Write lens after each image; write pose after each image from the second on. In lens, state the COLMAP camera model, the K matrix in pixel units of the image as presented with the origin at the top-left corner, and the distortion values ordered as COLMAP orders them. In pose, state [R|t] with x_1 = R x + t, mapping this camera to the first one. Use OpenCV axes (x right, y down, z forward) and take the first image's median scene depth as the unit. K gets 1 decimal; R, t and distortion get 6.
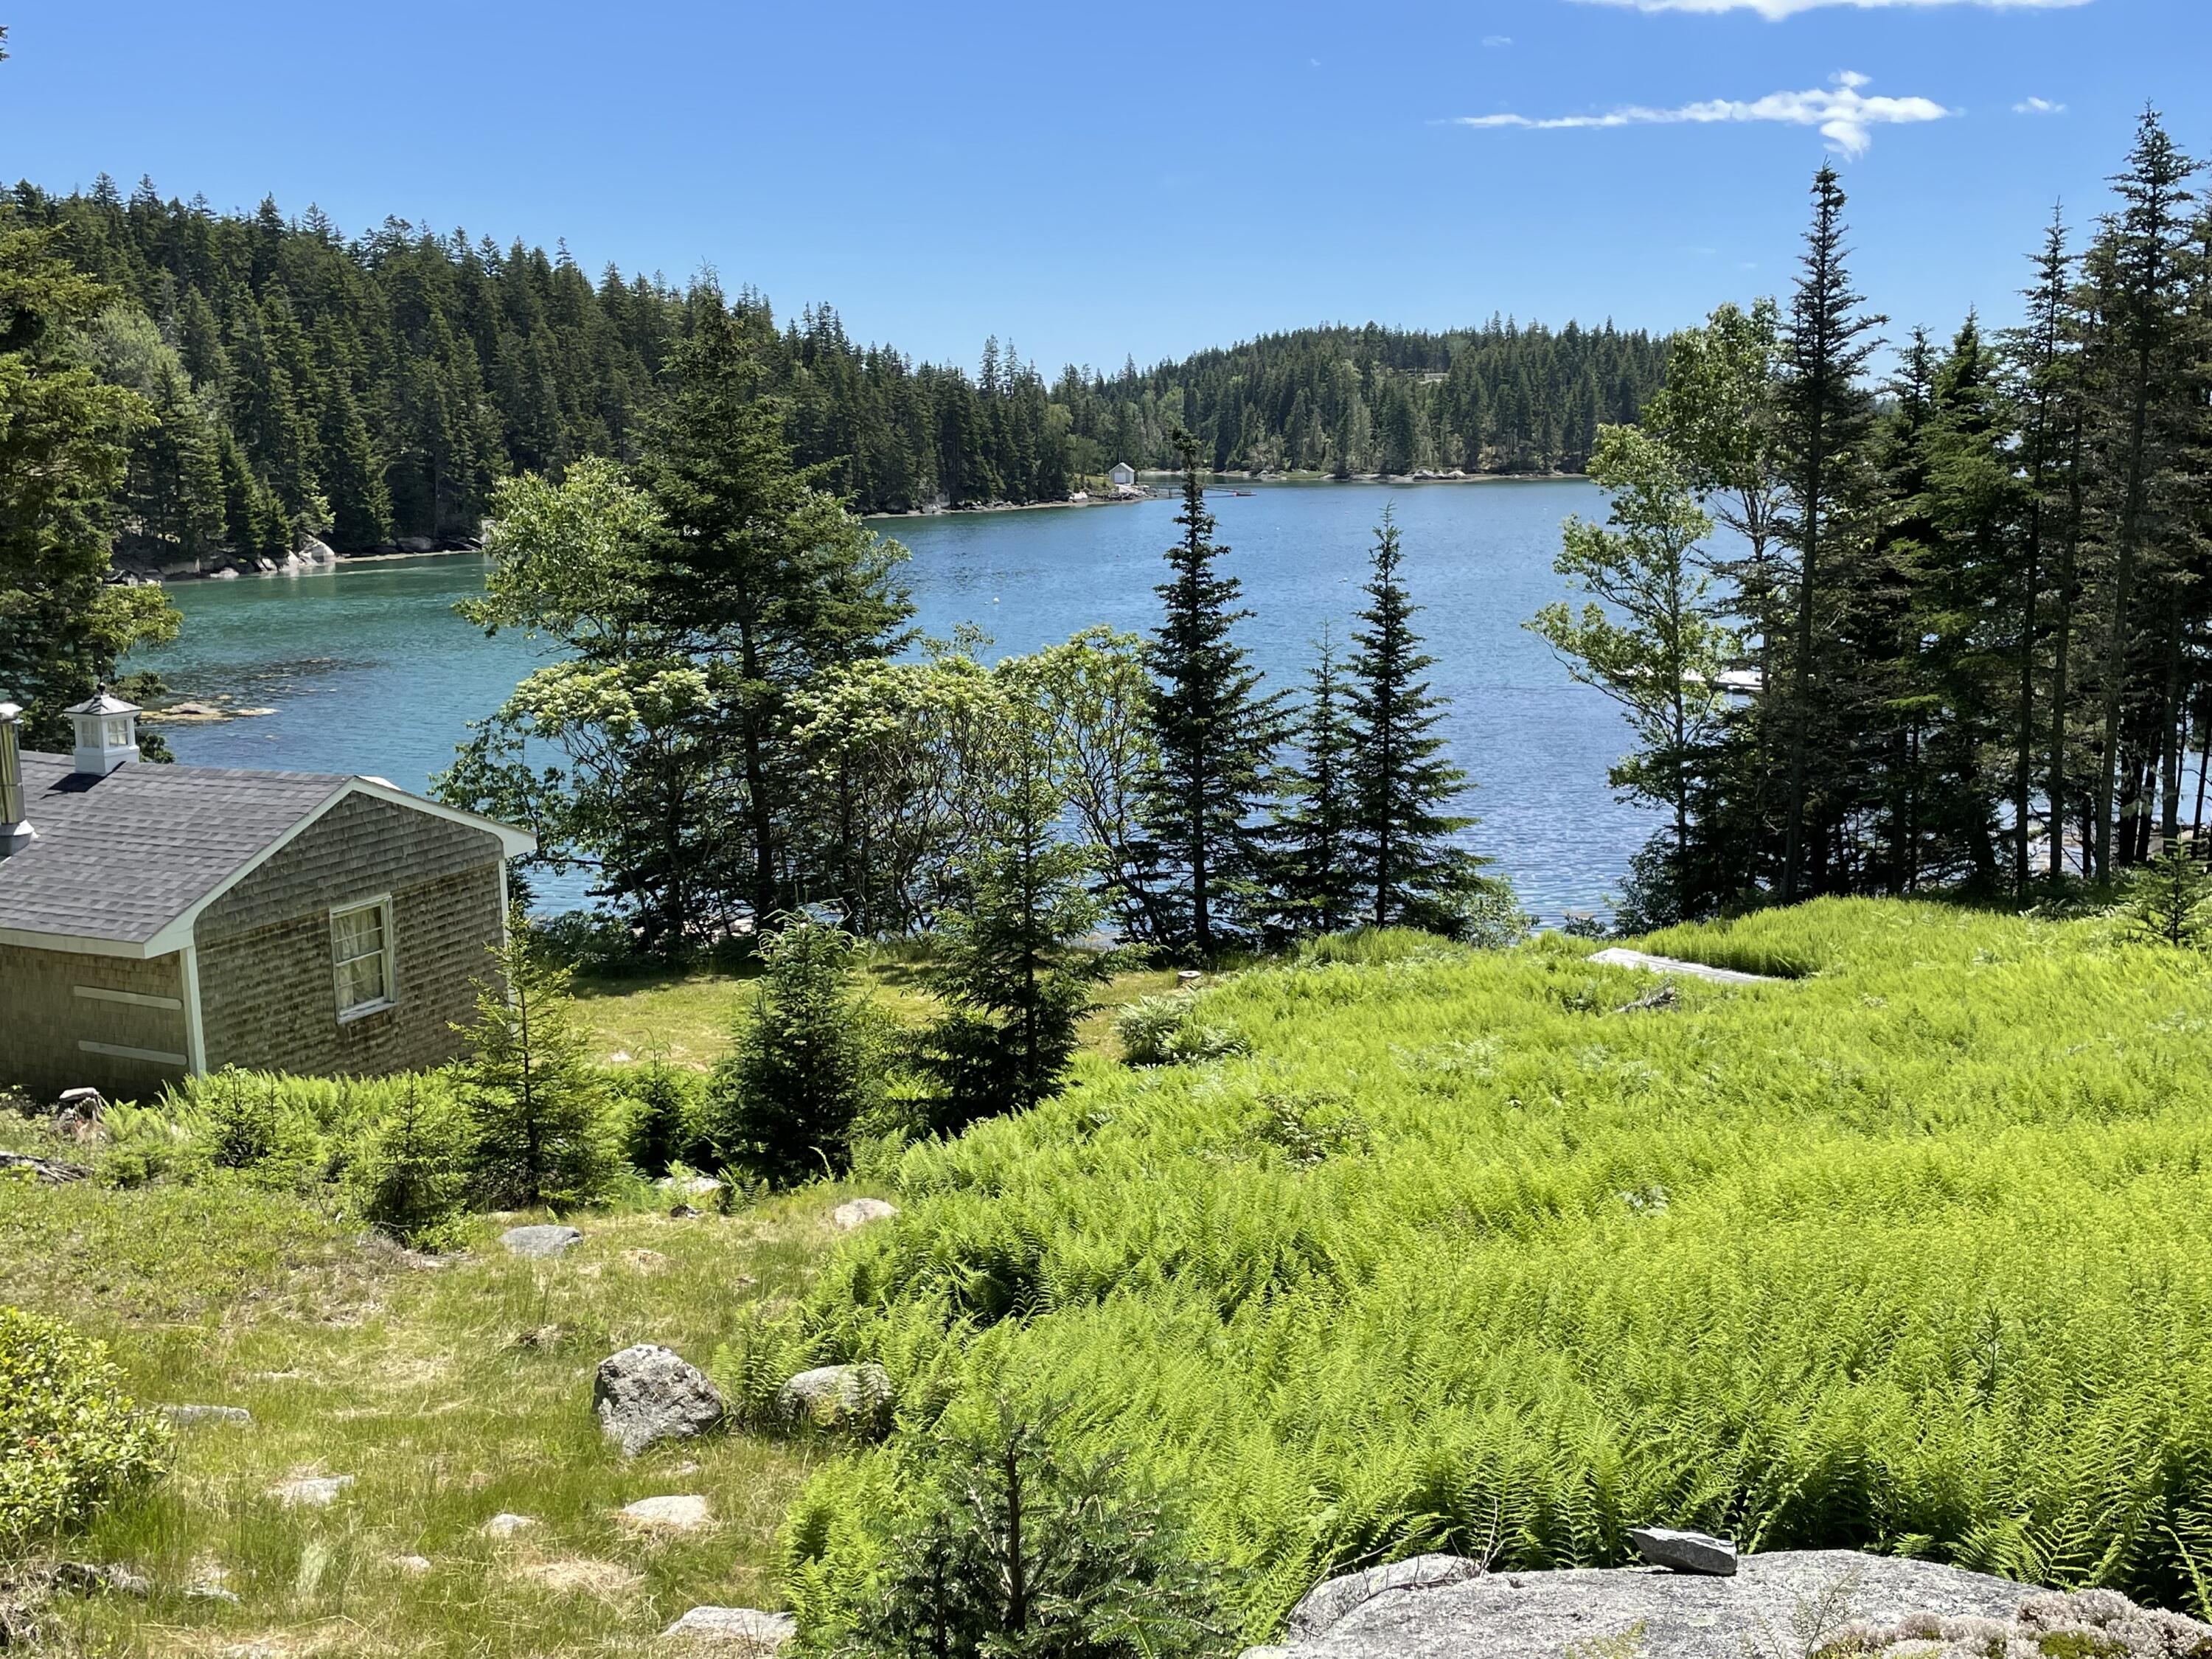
lens RADIAL K [[2179.4, 0, 1109.3], [0, 2179.4, 828.9], [0, 0, 1]] dist [0.072335, 0.000000]
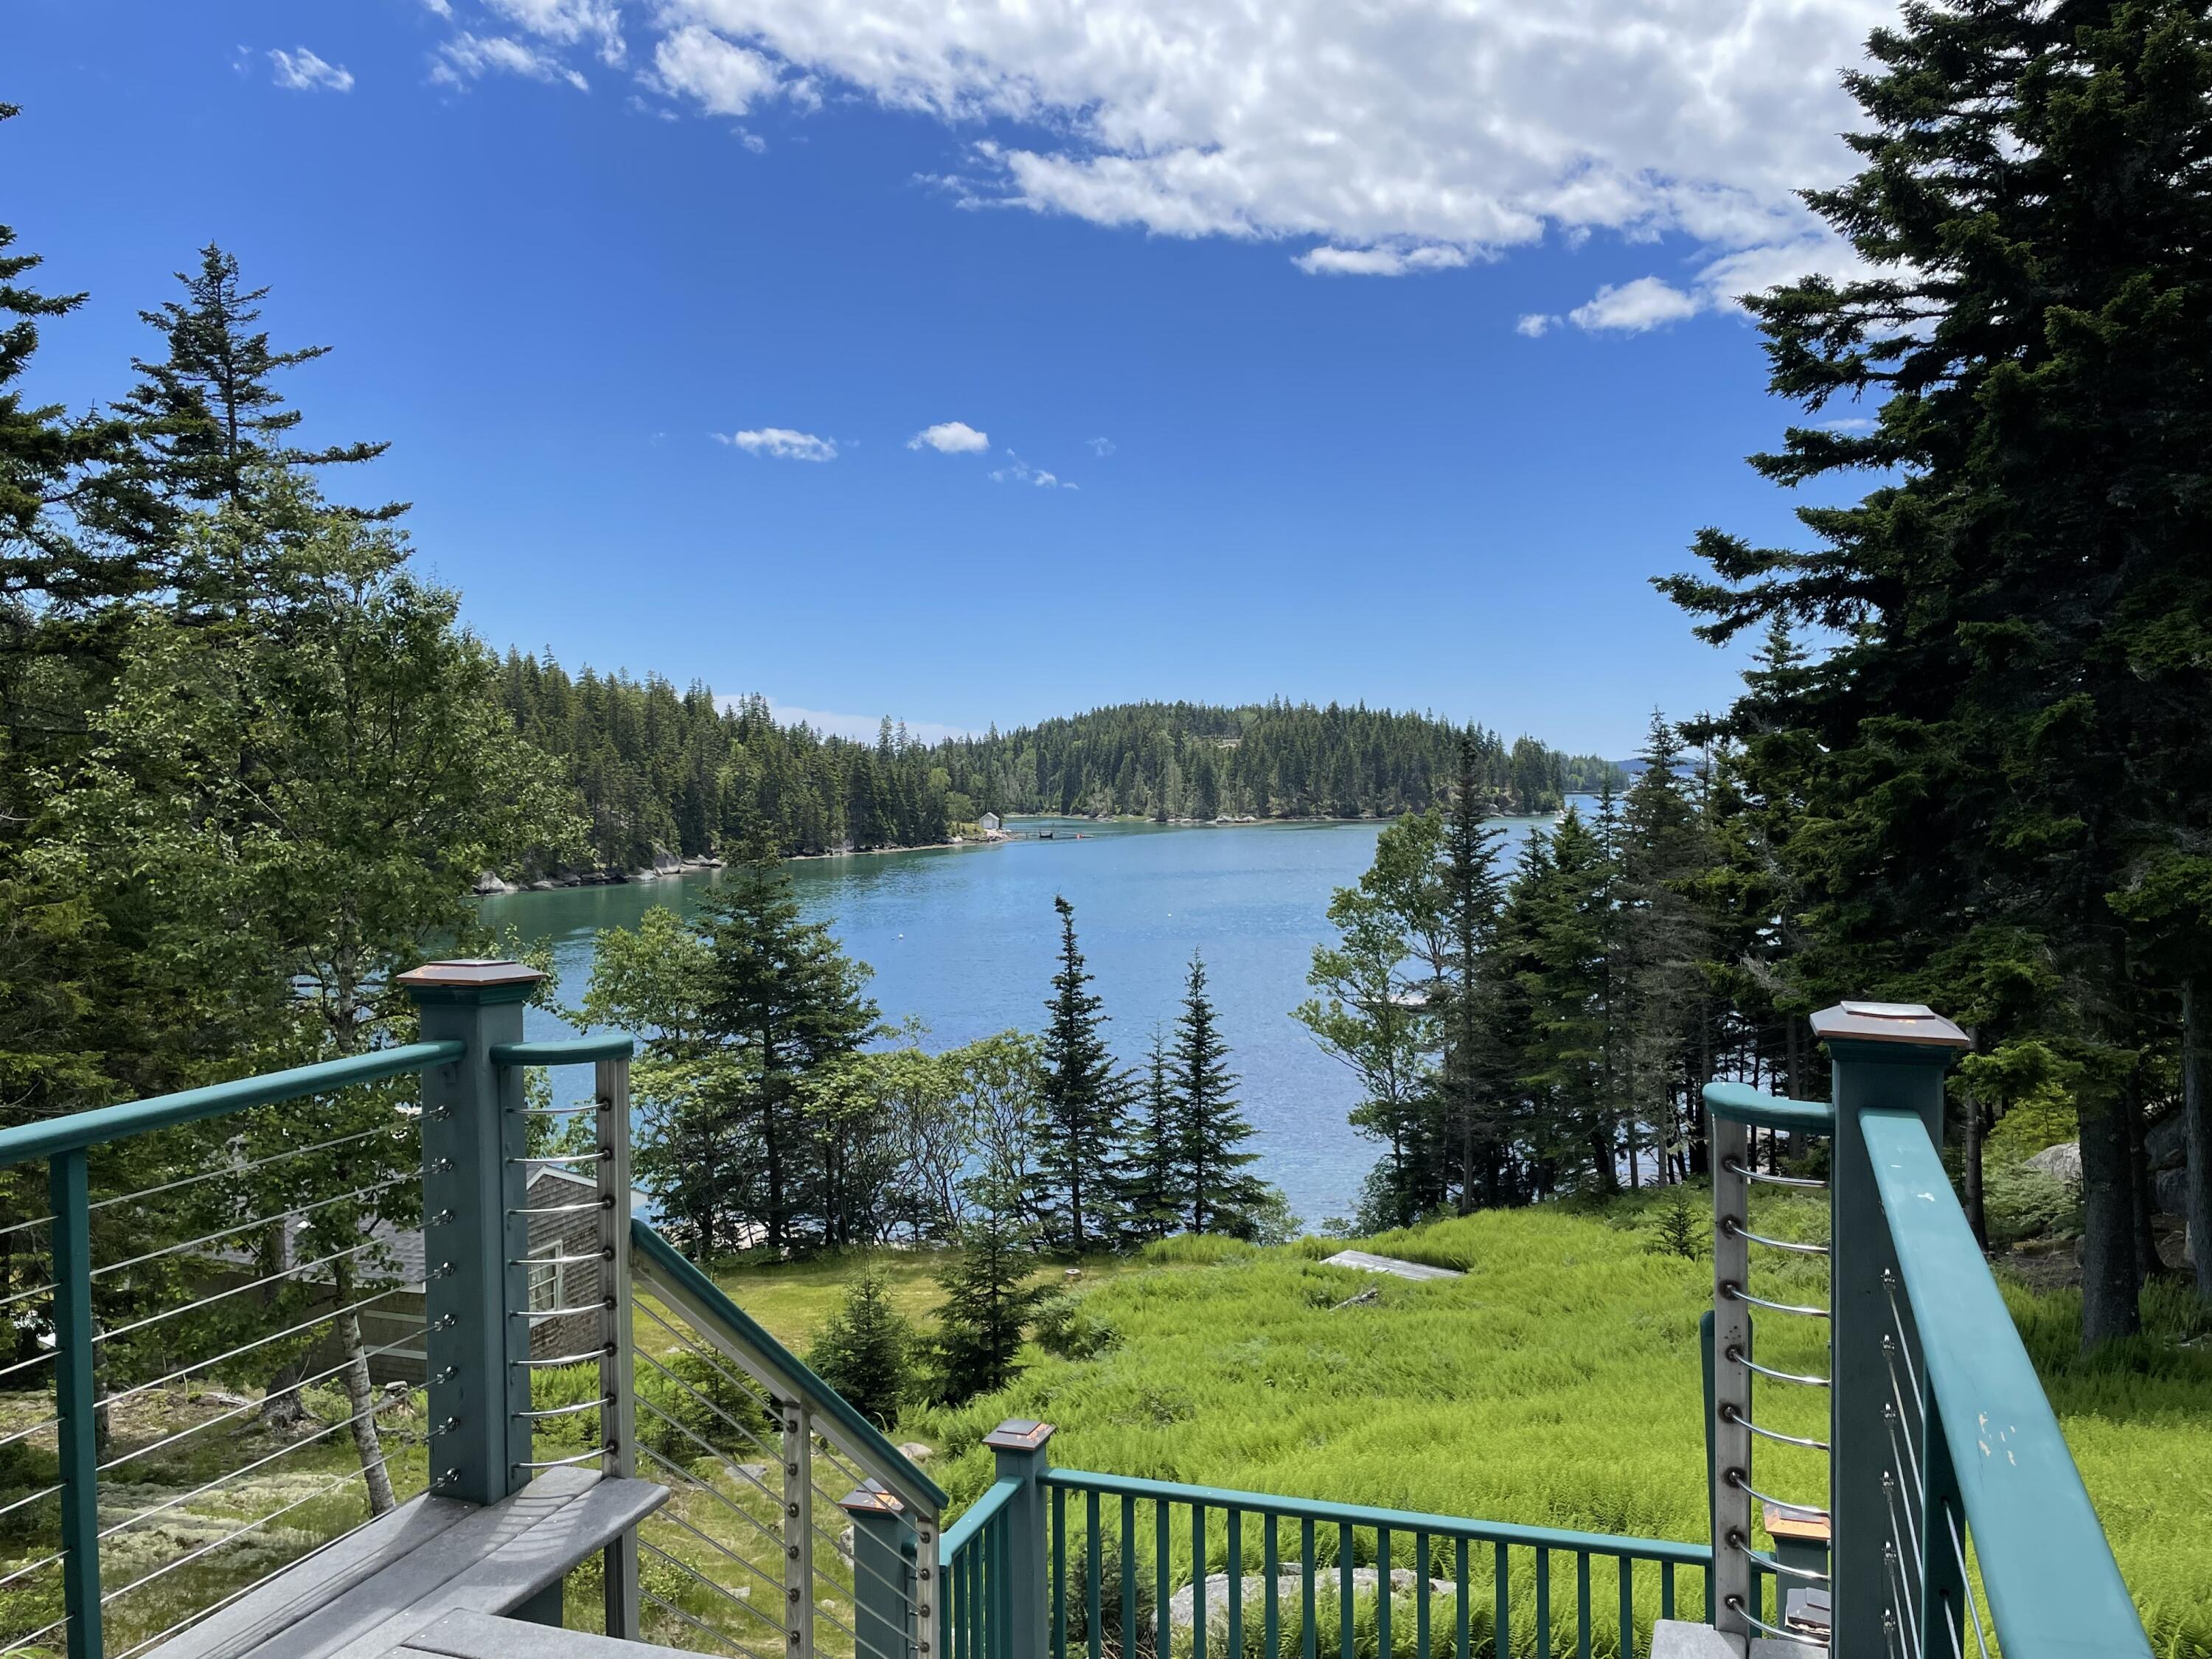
lens RADIAL K [[1761.9, 0, 1106.2], [0, 1761.9, 834.7], [0, 0, 1]] dist [0.064095, -0.022825]
pose [[0.997276, -0.003078, 0.073690, -0.024970], [0.013893, 0.989082, -0.146709, -0.044293], [-0.072434, 0.147334, 0.986431, -0.211558]]
